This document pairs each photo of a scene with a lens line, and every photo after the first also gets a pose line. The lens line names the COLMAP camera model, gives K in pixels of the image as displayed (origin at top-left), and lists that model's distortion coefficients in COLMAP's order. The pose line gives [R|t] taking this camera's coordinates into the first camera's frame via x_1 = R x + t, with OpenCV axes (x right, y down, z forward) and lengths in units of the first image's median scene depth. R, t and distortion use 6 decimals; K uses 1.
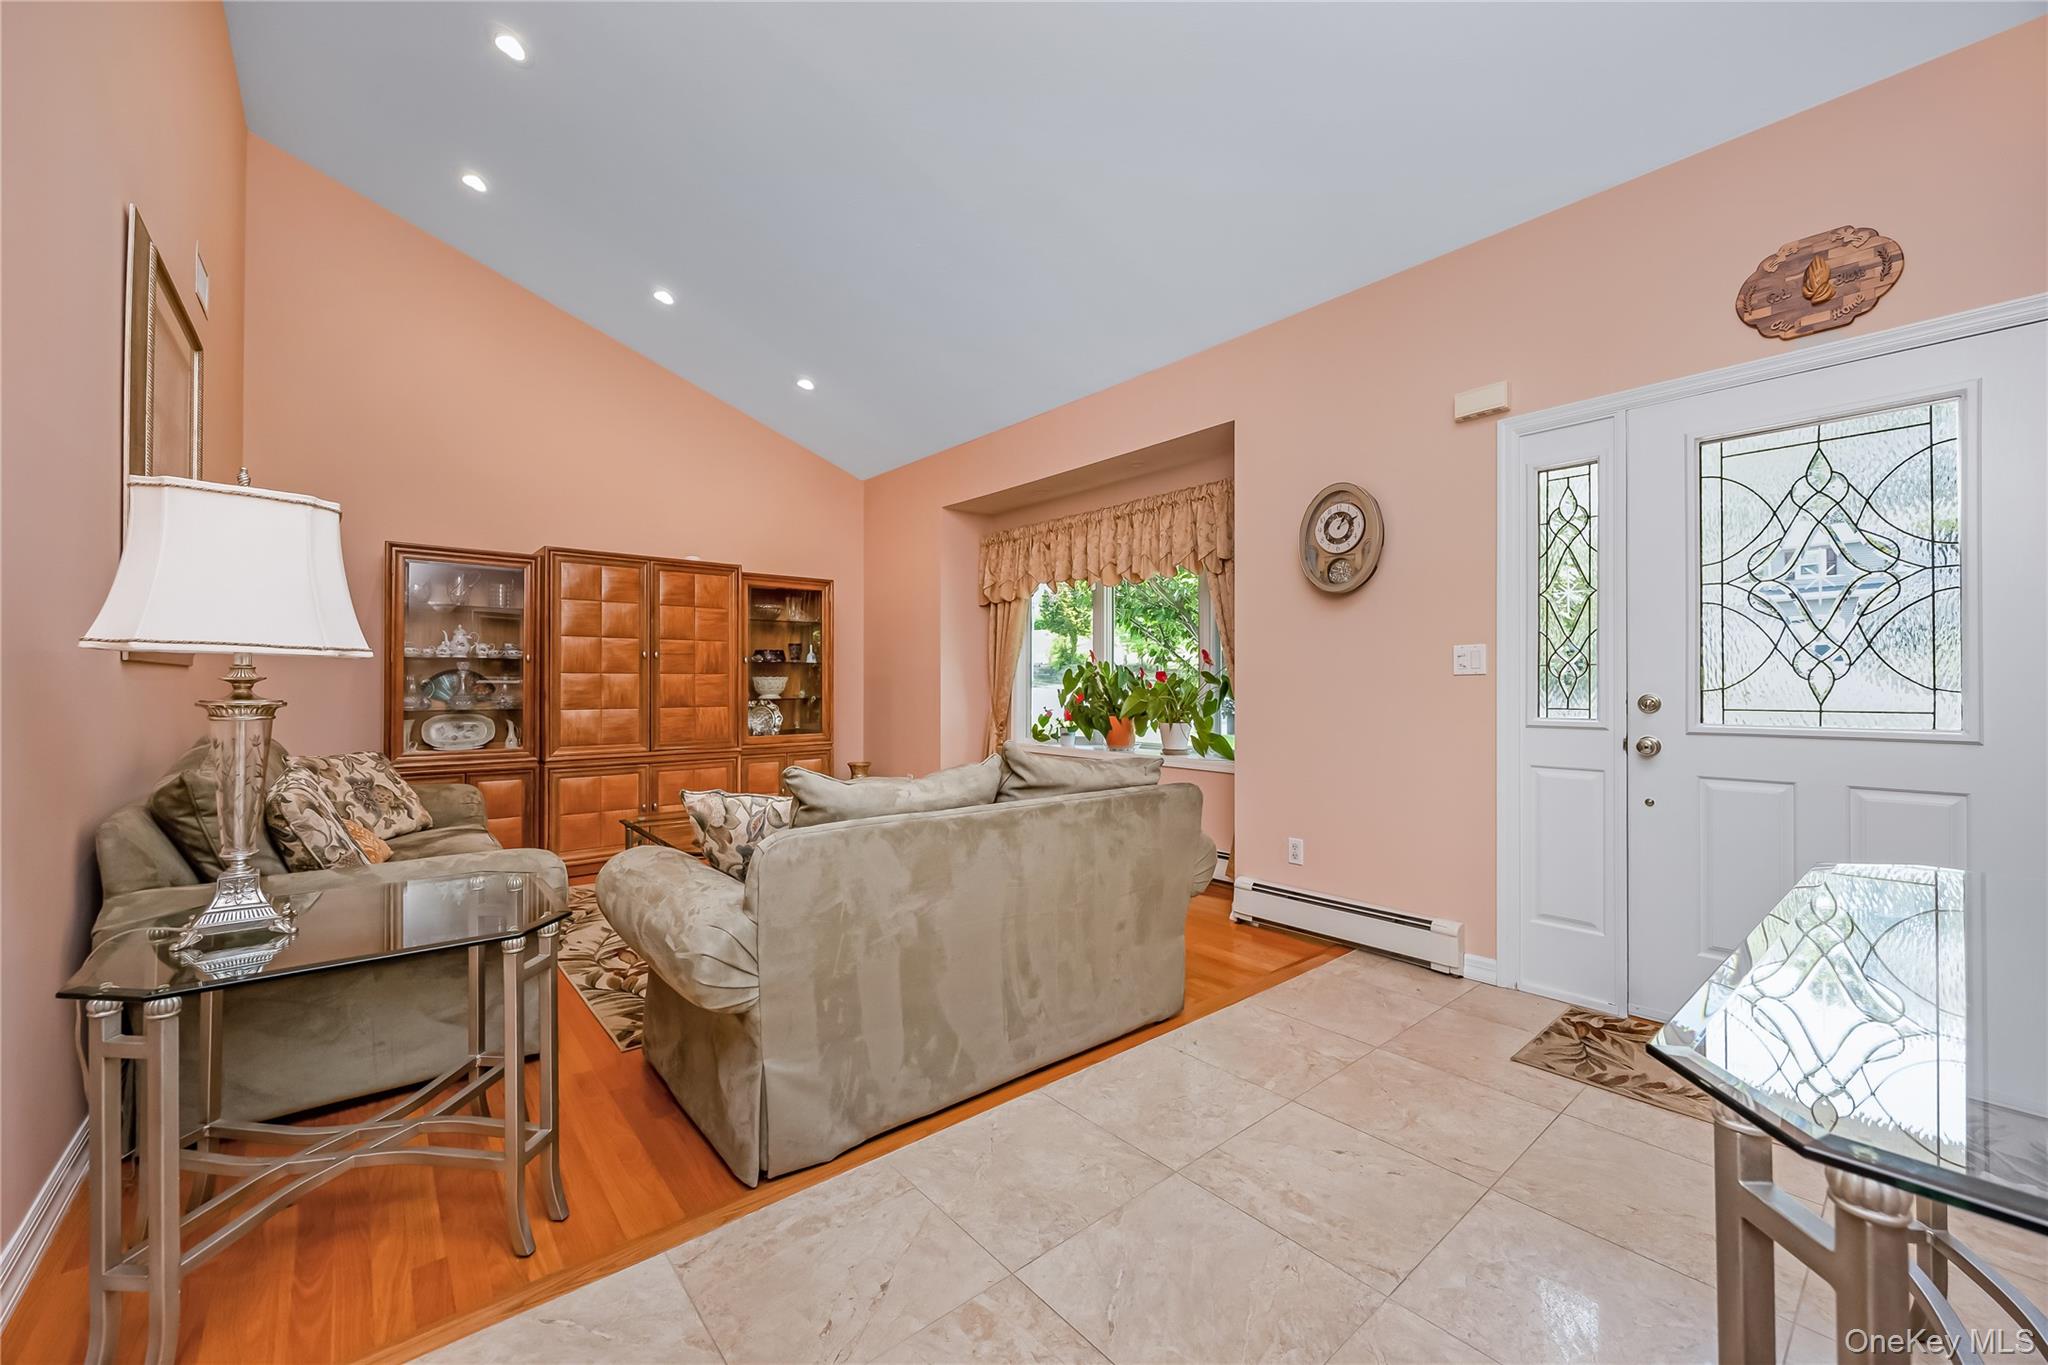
lens RADIAL K [[793.3, 0, 1020.5], [0, 793.3, 686.3], [0, 0, 1]] dist [-0.001261, -0.000071]
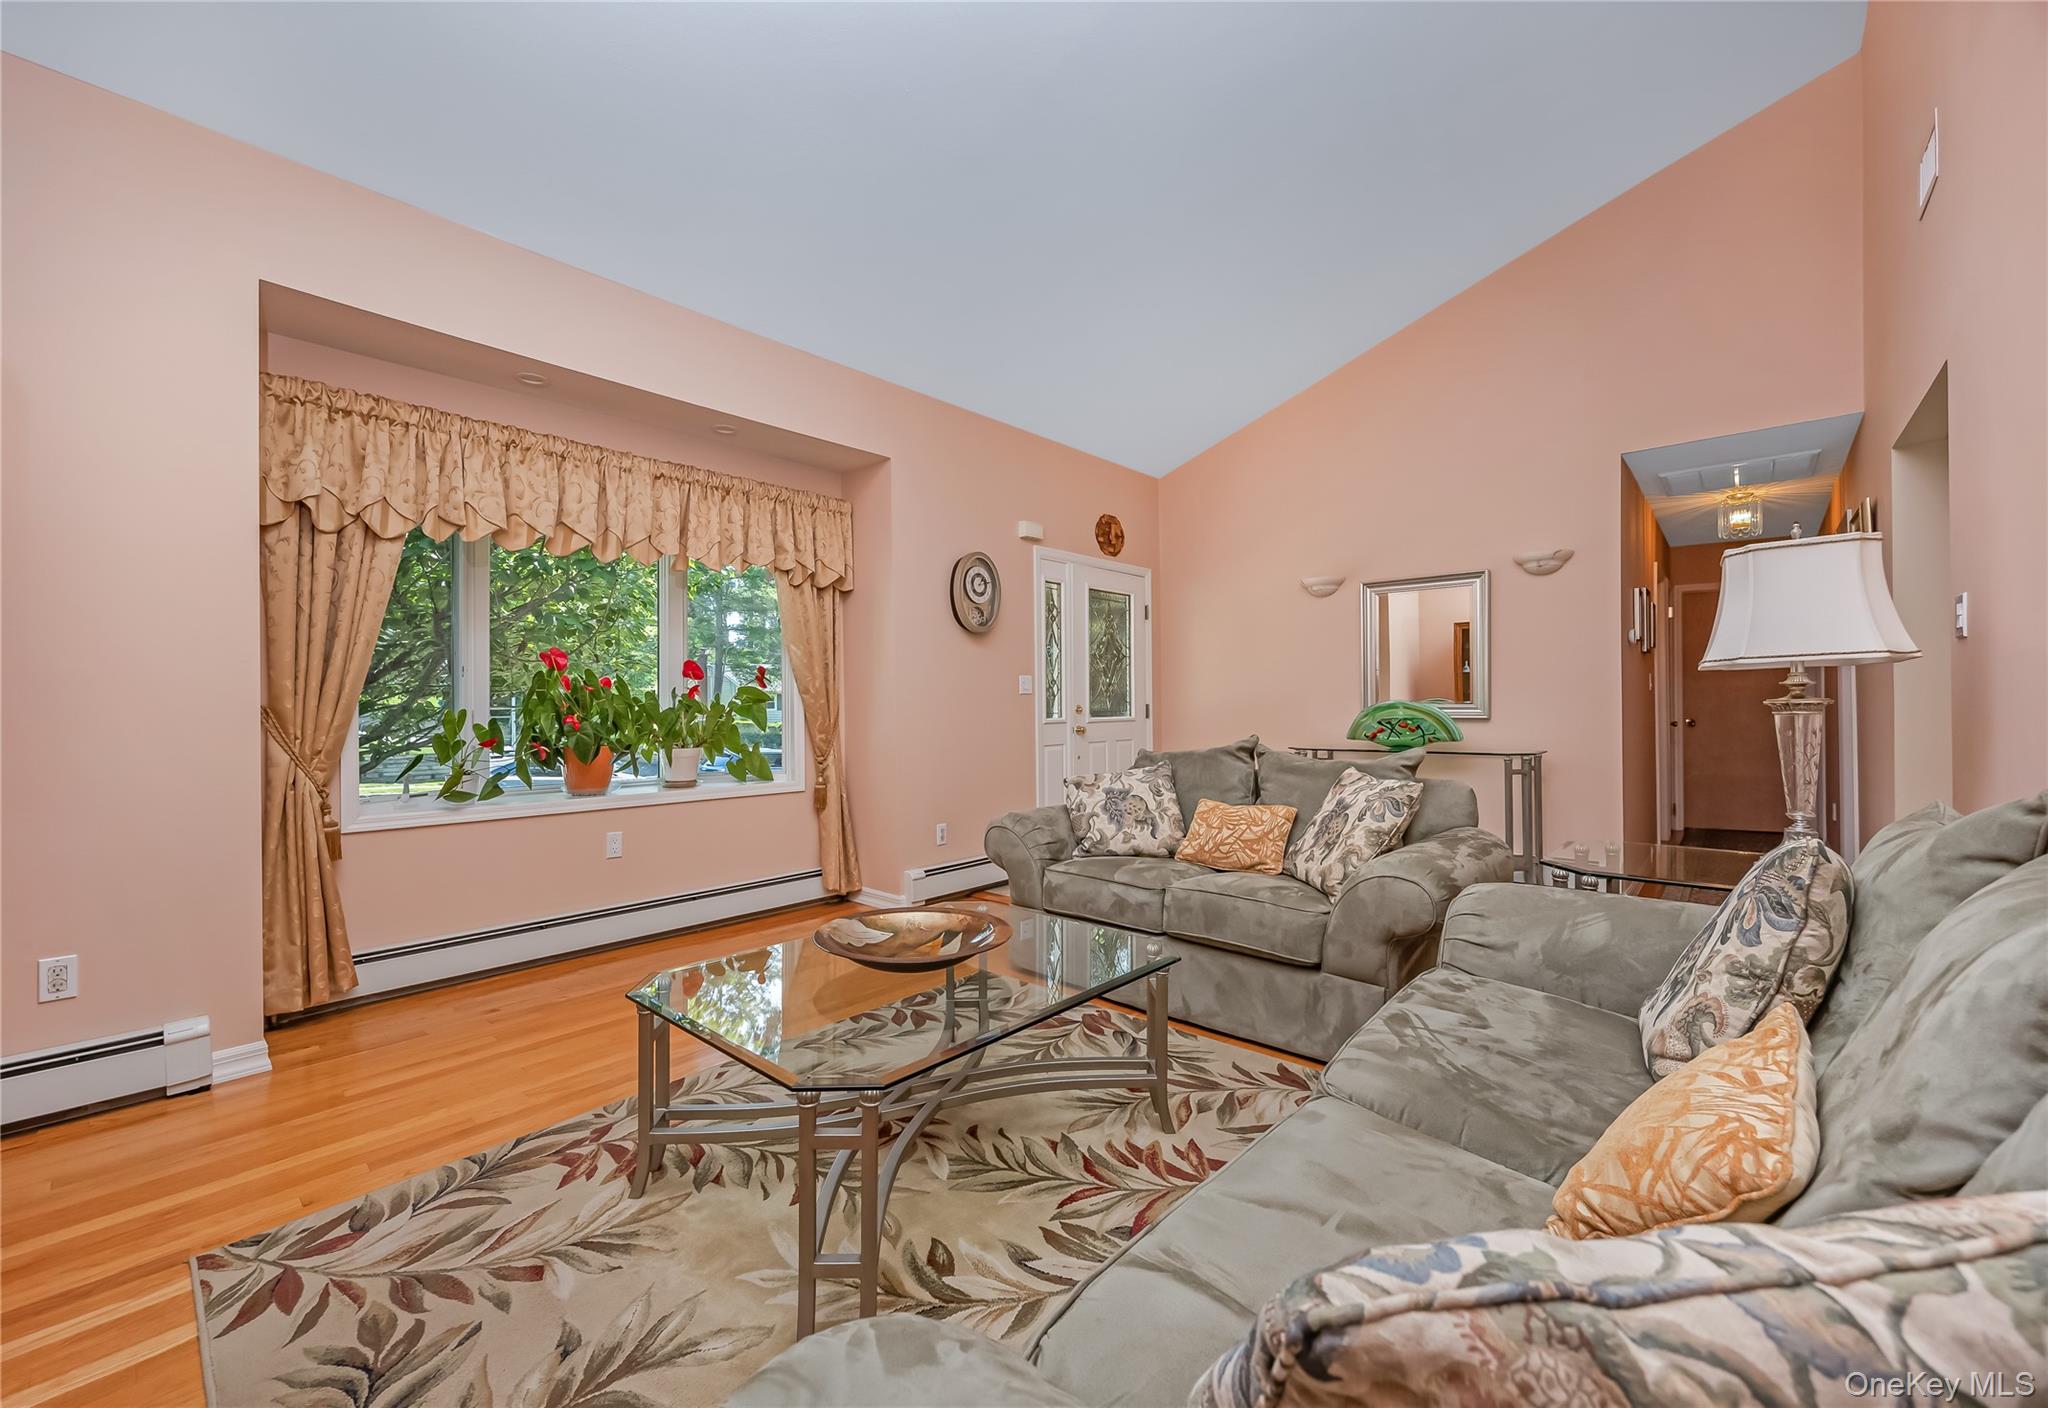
lens RADIAL K [[810.2, 0, 1024.0], [0, 810.2, 704.0], [0, 0, 1]] dist [-0.040480, 0.000009]
pose [[-0.149108, -0.006015, 0.988803, -0.966148], [0.006667, 0.999953, 0.007088, -0.004935], [-0.988798, 0.007650, -0.149060, 1.111941]]
